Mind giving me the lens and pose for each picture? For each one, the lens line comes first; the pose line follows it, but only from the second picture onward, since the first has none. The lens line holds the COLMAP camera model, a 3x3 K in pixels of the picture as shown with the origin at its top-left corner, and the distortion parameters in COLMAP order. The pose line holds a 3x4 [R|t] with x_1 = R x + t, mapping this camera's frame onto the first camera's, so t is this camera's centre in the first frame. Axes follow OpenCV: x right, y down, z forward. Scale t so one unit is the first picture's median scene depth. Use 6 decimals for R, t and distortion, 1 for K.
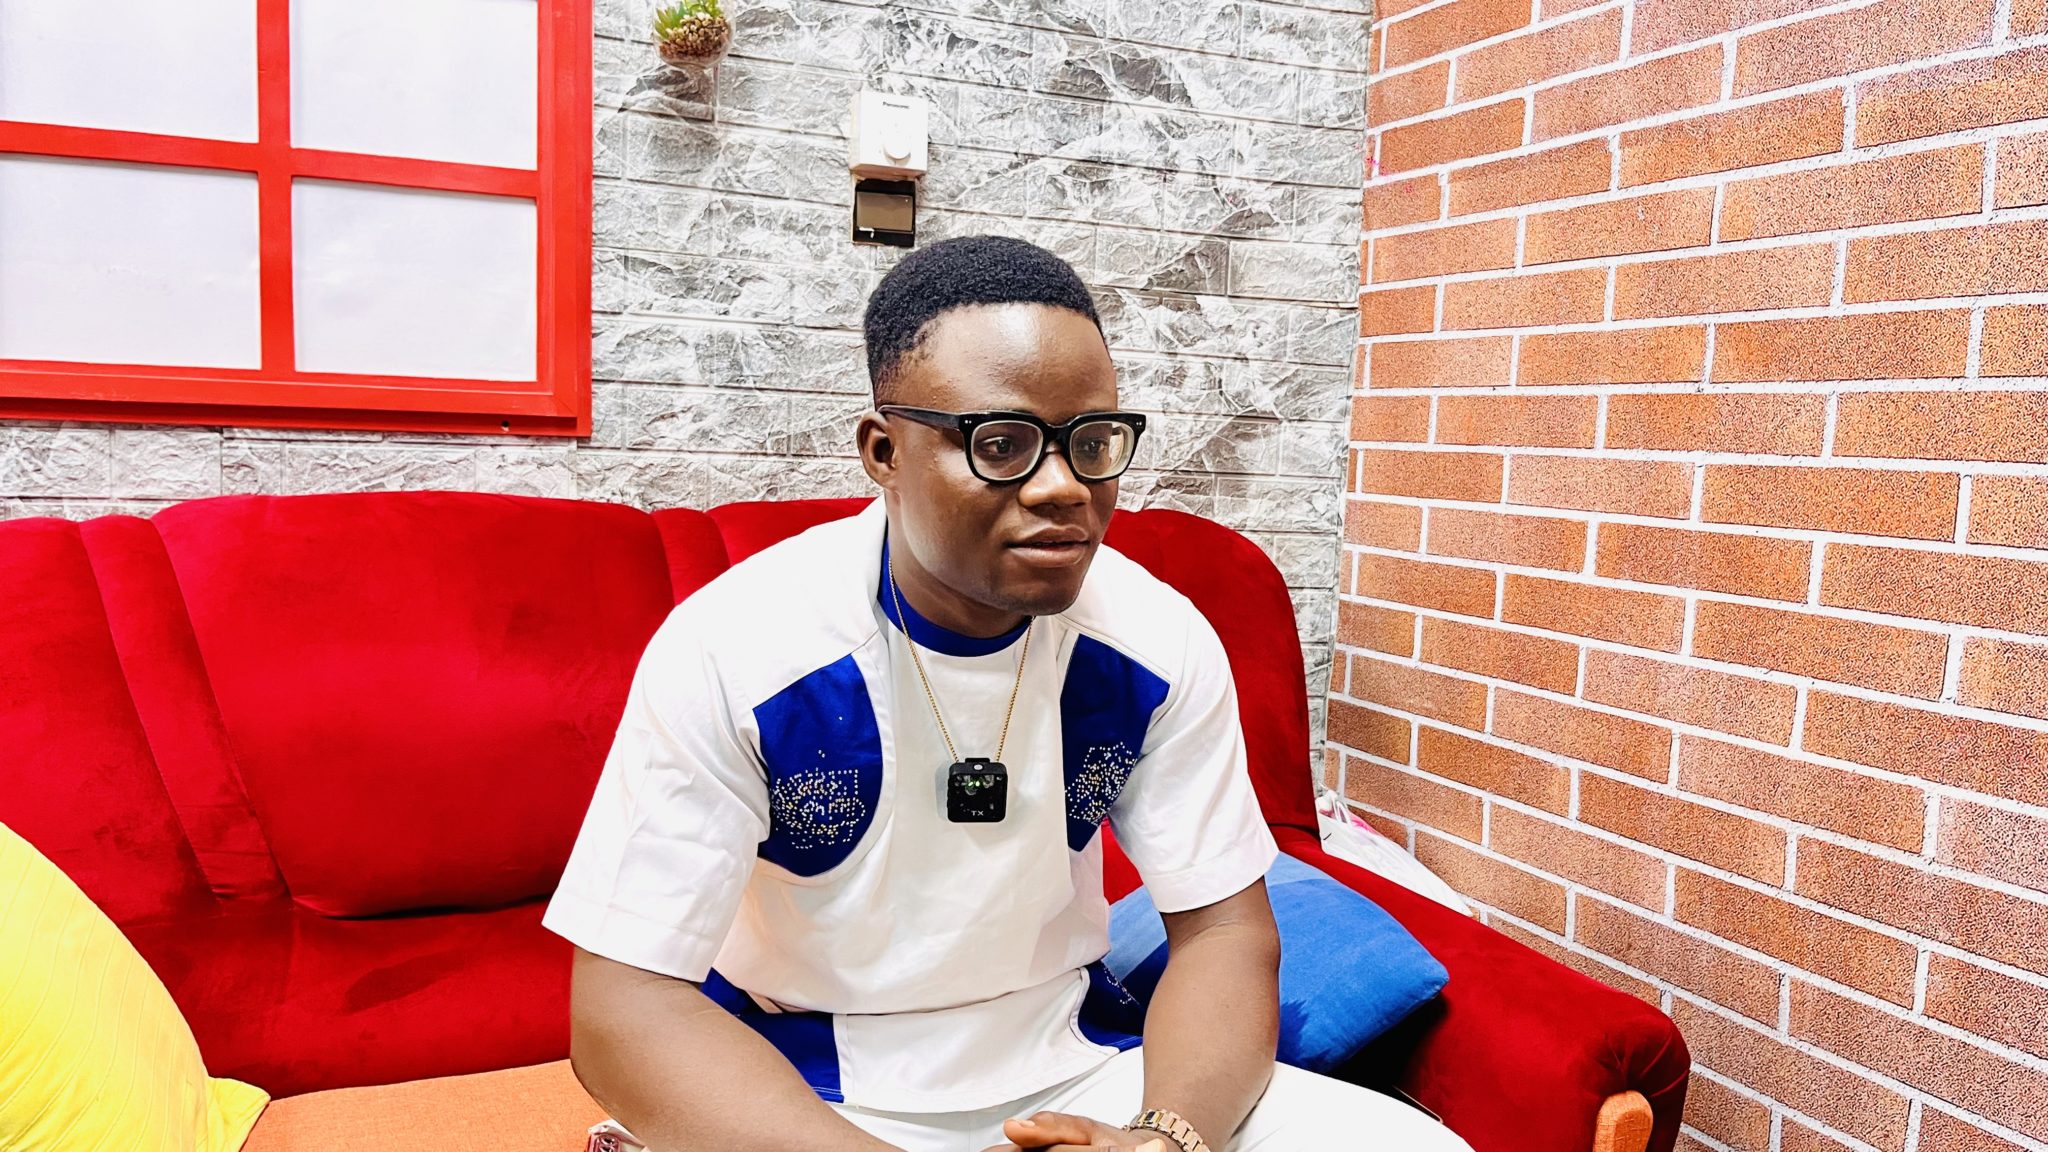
lens RADIAL K [[1560.6, 0, 1023.3], [0, 1560.6, 605.9], [0, 0, 1]] dist [0.028369, -0.047576]
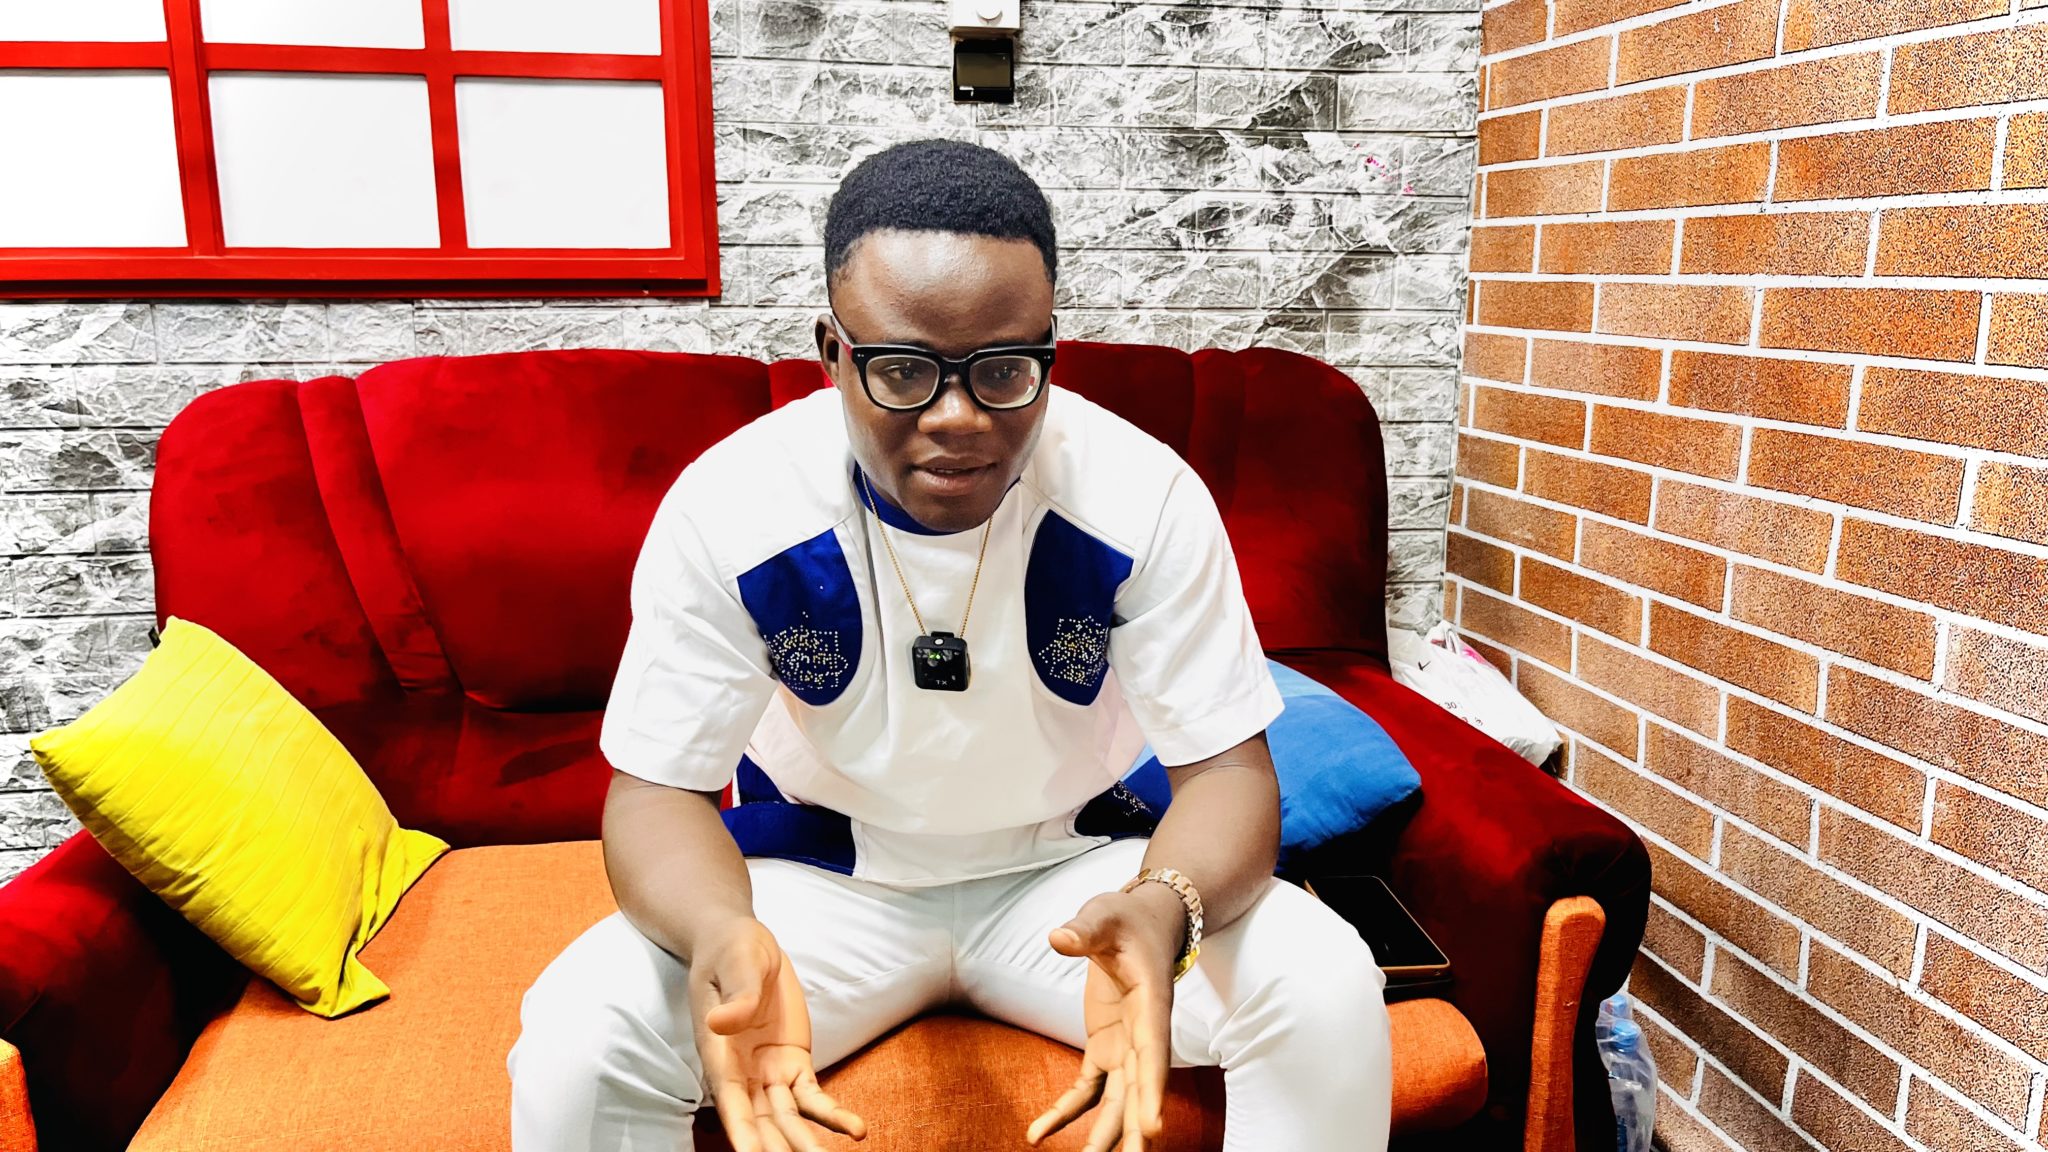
lens RADIAL K [[1560.6, 0, 1023.3], [0, 1560.6, 605.9], [0, 0, 1]] dist [0.028369, -0.047576]
pose [[0.976990, 0.009179, -0.213088, 0.181337], [0.012459, 0.994911, 0.099982, 0.003518], [0.212922, -0.100337, 0.971904, -0.066657]]
